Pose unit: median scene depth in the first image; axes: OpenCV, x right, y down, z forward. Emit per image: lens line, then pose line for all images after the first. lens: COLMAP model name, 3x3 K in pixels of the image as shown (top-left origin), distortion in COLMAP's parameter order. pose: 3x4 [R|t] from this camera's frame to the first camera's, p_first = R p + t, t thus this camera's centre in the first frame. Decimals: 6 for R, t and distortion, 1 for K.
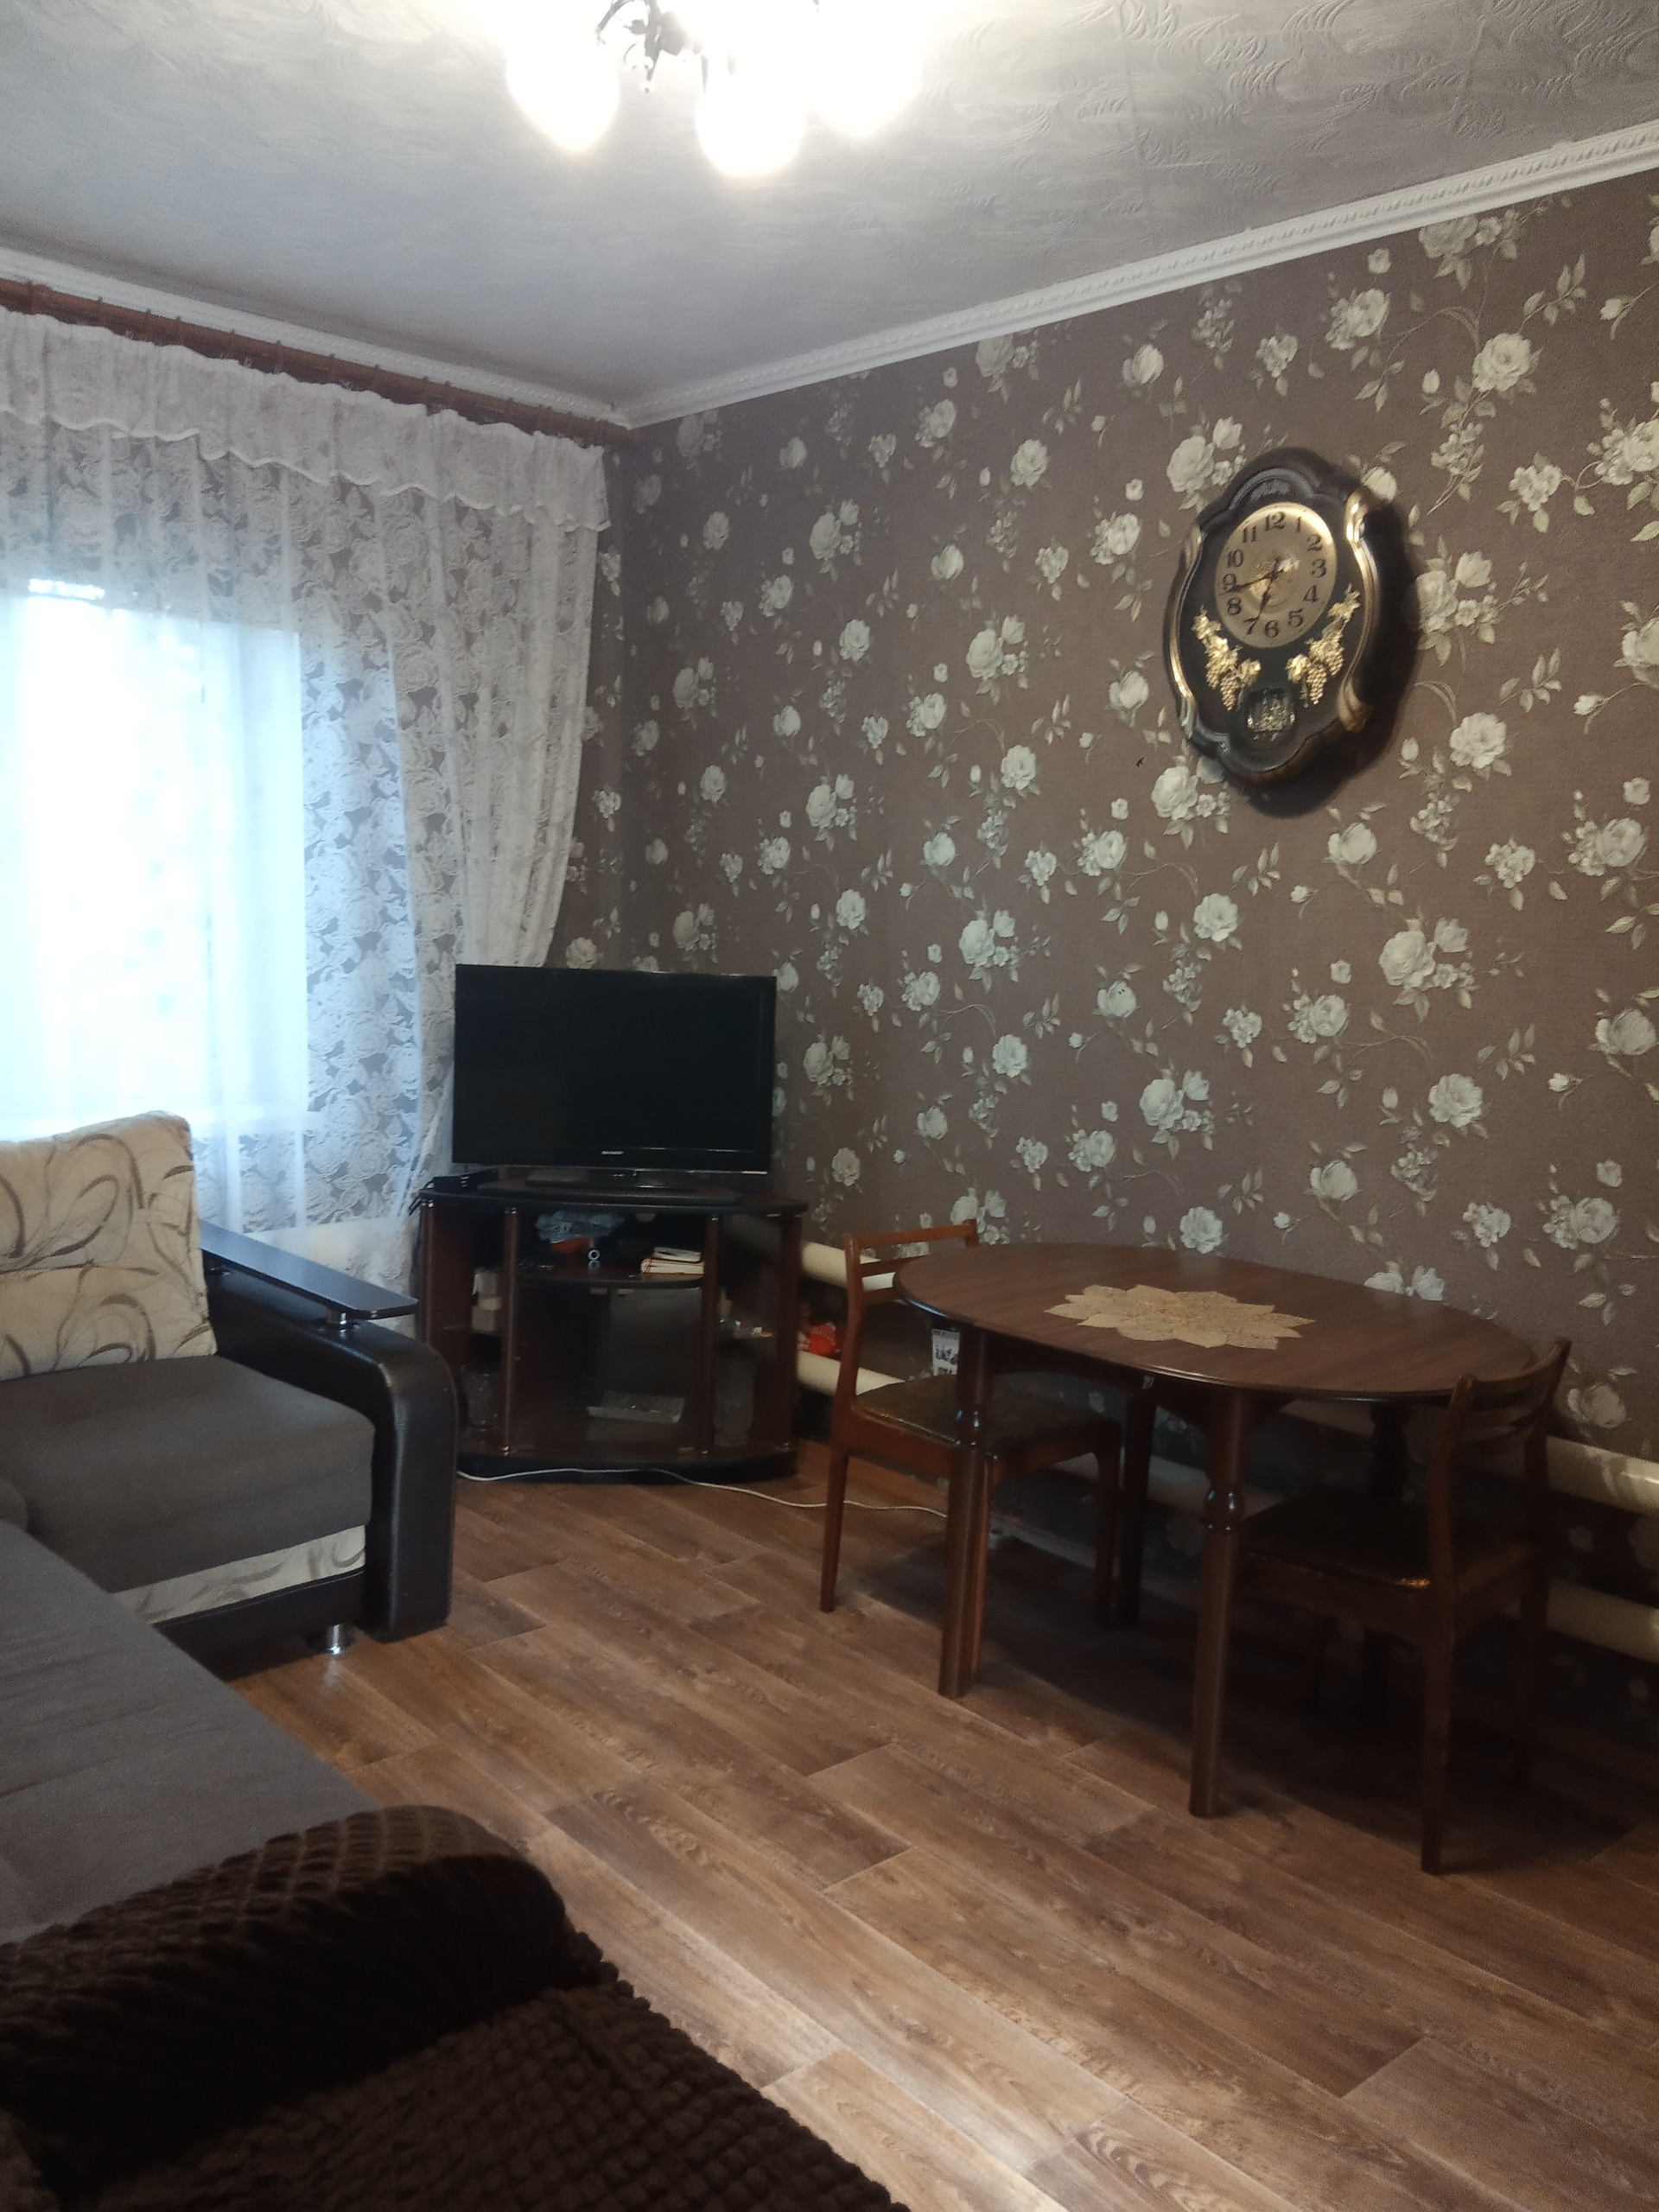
lens RADIAL K [[1856.4, 0, 828.0], [0, 1856.4, 1053.4], [0, 0, 1]] dist [0.064905, -0.002691]
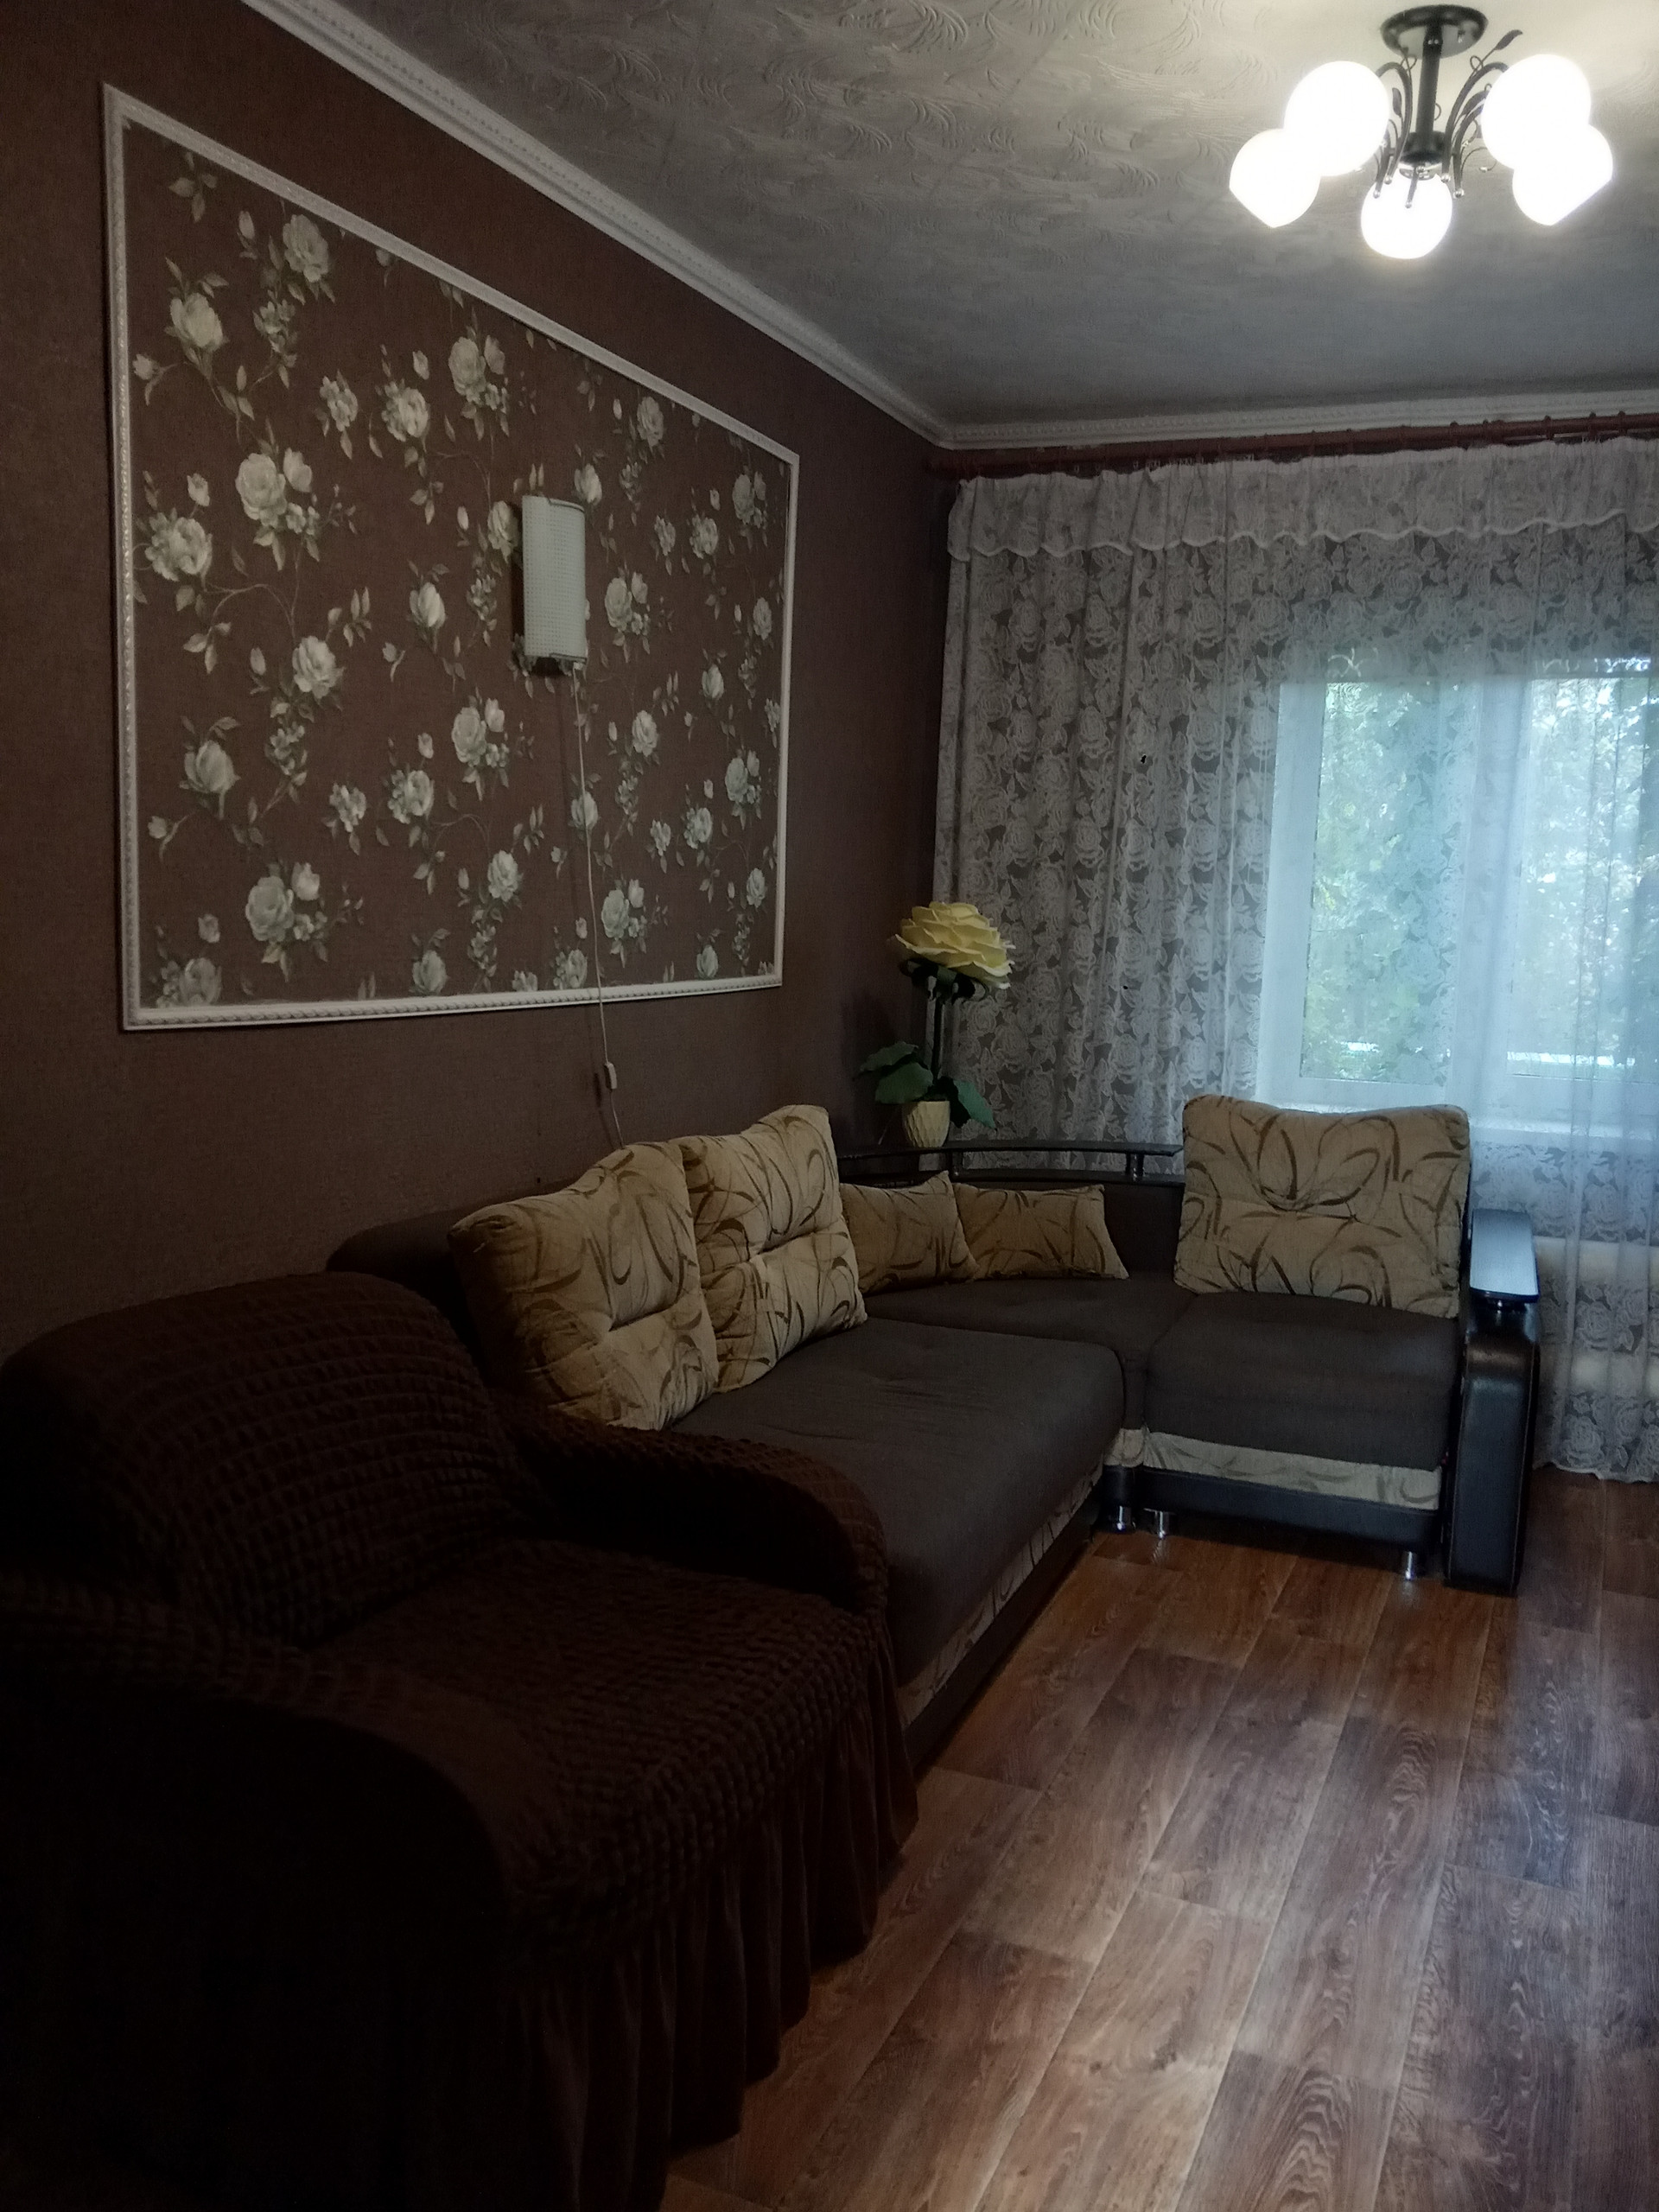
lens RADIAL K [[1779.9, 0, 829.5], [0, 1779.9, 1106.0], [0, 0, 1]] dist [-0.008023, -0.011448]
pose [[0.399709, 0.073337, -0.913704, 0.532581], [-0.112657, 0.993168, 0.030432, 0.043825], [0.909693, 0.090771, 0.405240, 0.220496]]
